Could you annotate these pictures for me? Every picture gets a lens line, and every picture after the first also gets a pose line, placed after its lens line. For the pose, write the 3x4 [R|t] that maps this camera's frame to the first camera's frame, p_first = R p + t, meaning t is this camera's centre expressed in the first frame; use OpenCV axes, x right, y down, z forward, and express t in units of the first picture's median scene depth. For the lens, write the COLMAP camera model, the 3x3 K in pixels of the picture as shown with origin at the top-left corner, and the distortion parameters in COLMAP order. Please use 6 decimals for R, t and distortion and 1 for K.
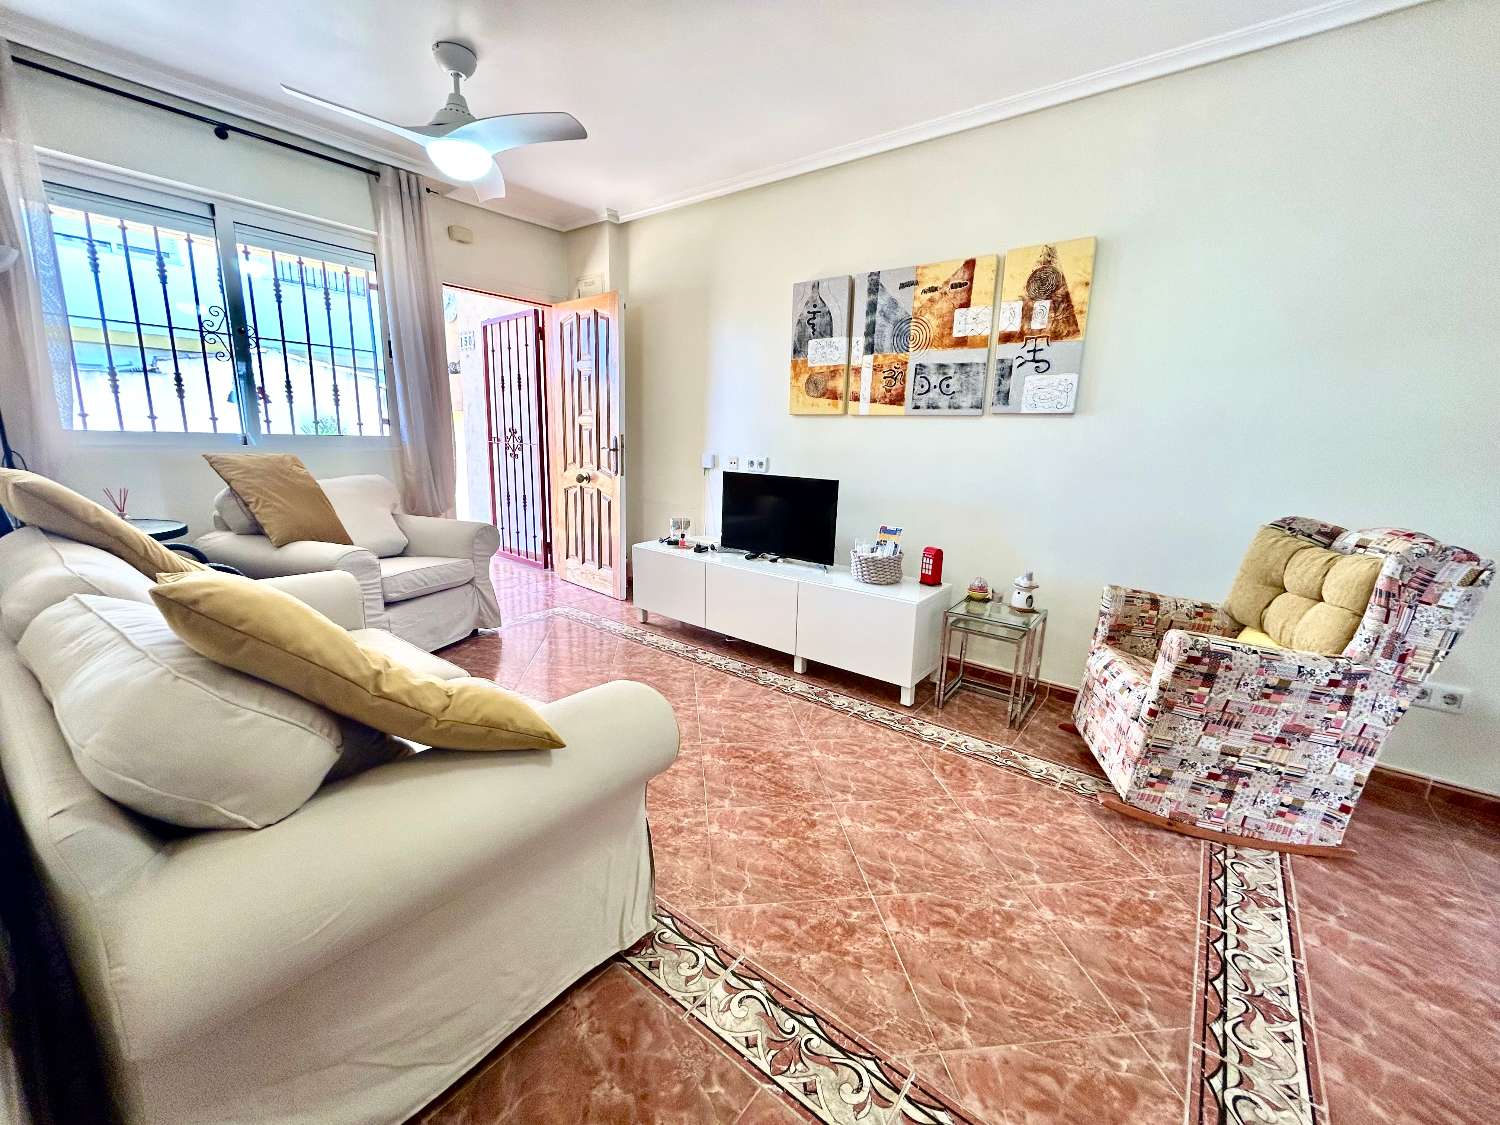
lens RADIAL K [[604.2, 0, 749.2], [0, 604.2, 563.6], [0, 0, 1]] dist [-0.001218, 0.000720]
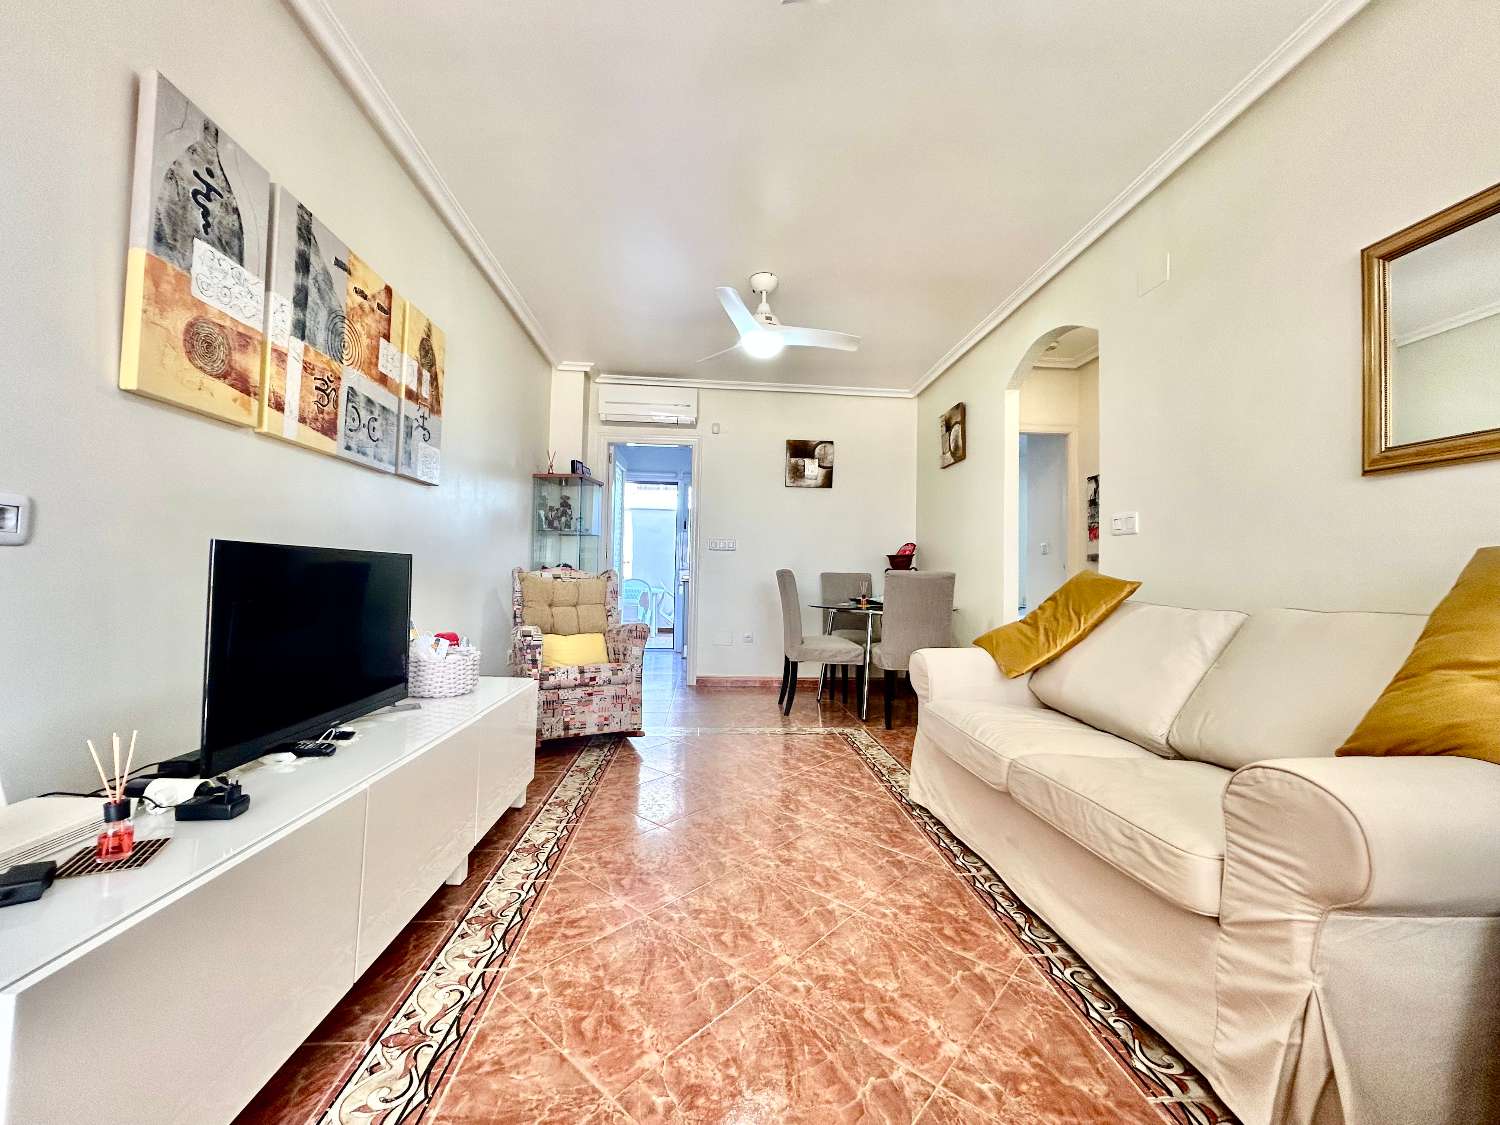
lens RADIAL K [[604.2, 0, 747.9], [0, 604.2, 561.3], [0, 0, 1]] dist [-0.001218, 0.000720]
pose [[-0.666284, -0.026290, 0.745234, -0.531442], [0.113599, 0.984135, 0.136282, -0.172757], [-0.736994, 0.175460, -0.652727, 1.127050]]
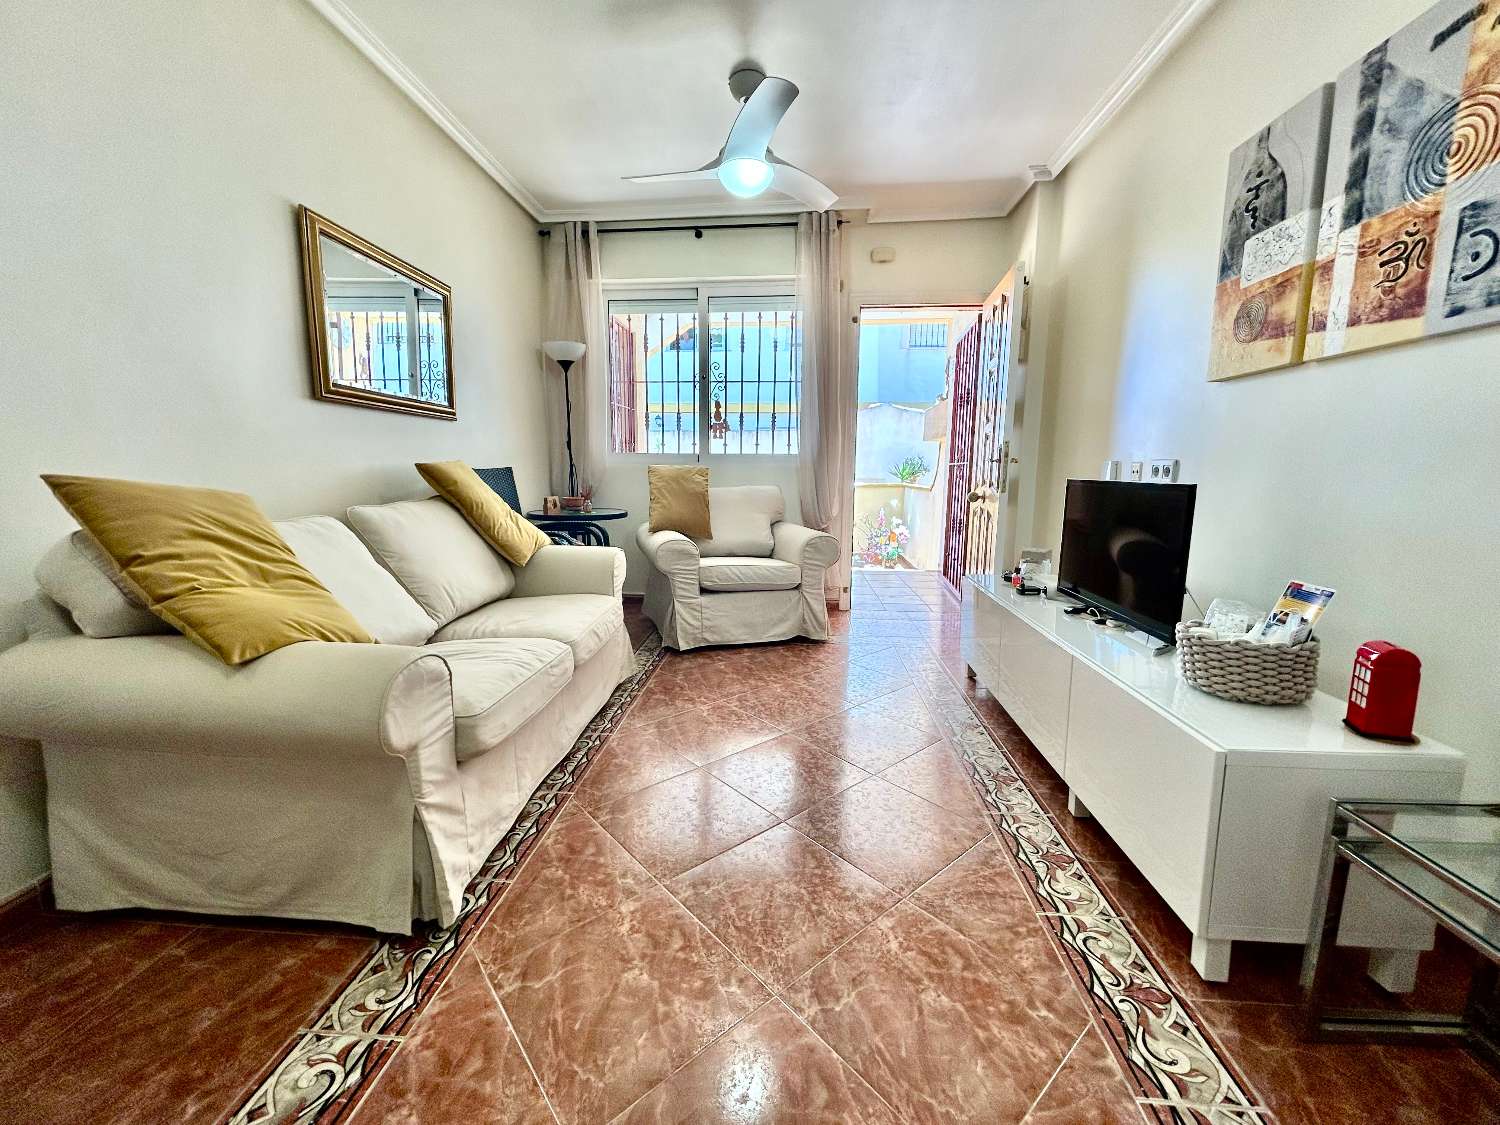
lens RADIAL K [[604.2, 0, 749.9], [0, 604.2, 562.6], [0, 0, 1]] dist [-0.001218, 0.000720]
pose [[0.549266, 0.102734, -0.829309, 0.369717], [-0.162262, 0.986637, 0.014755, -0.015641], [0.819743, 0.126461, 0.558596, 0.389900]]
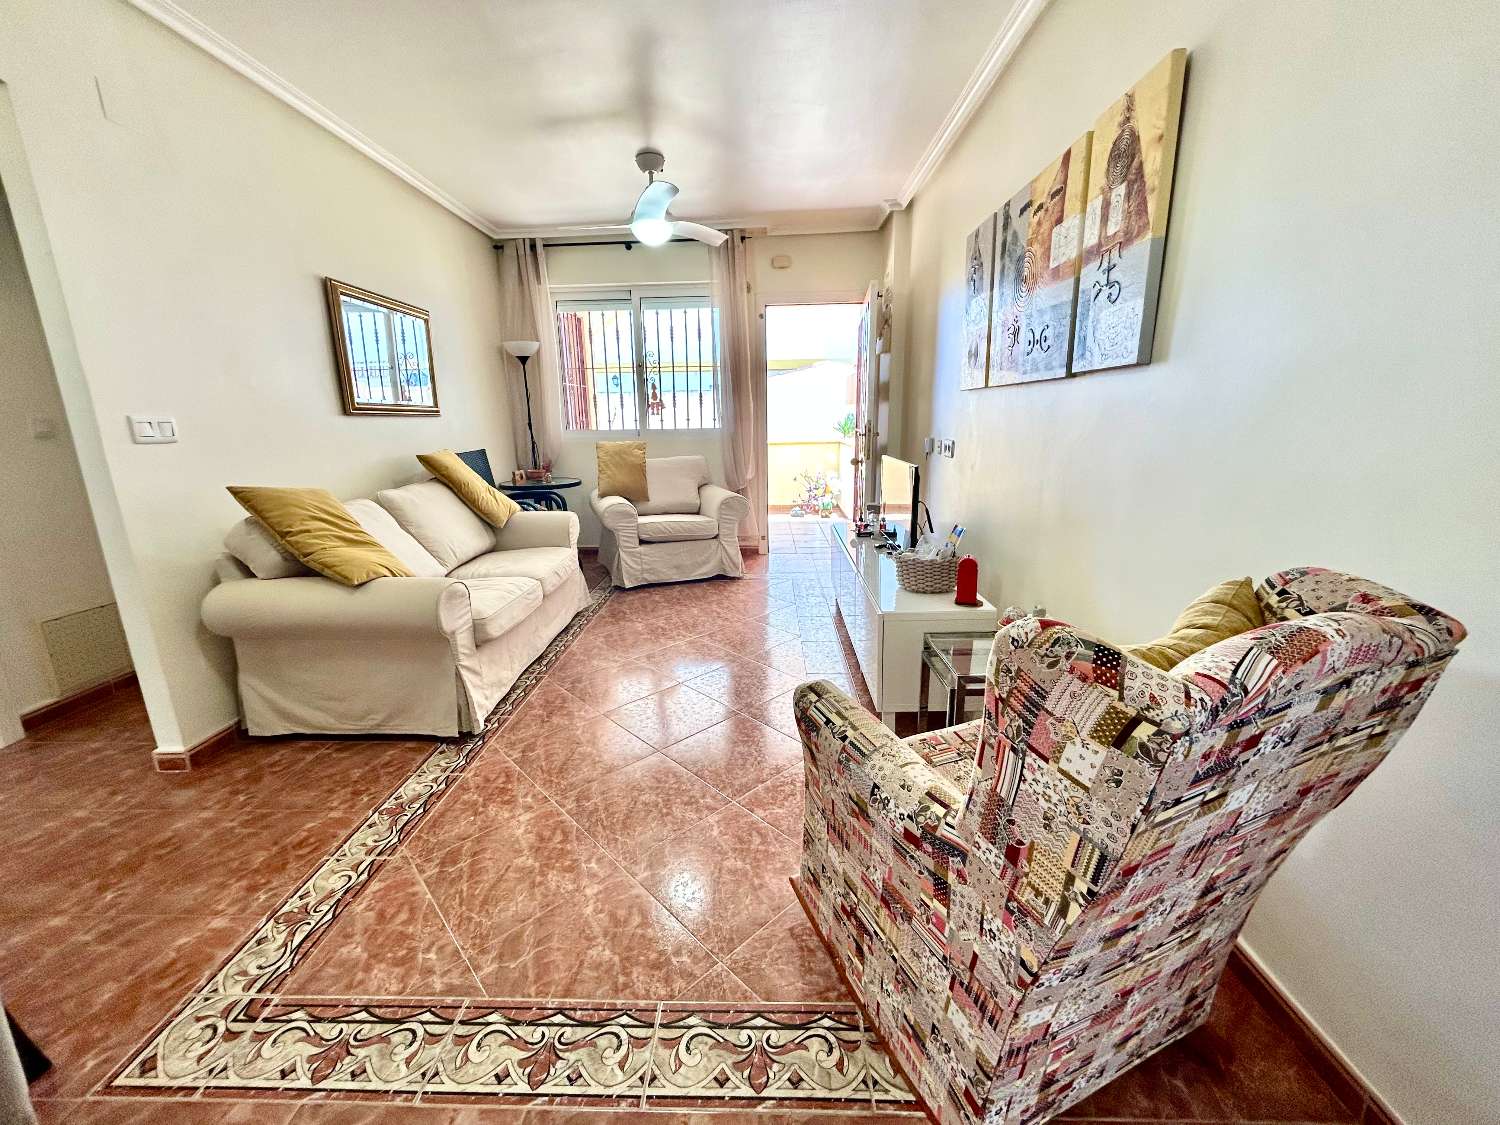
lens RADIAL K [[604.2, 0, 749.2], [0, 604.2, 562.3], [0, 0, 1]] dist [-0.001218, 0.000720]
pose [[0.590058, 0.149315, -0.793433, 0.699402], [-0.131684, 0.987388, 0.087885, -0.045991], [0.796549, 0.052625, 0.602279, 0.287663]]
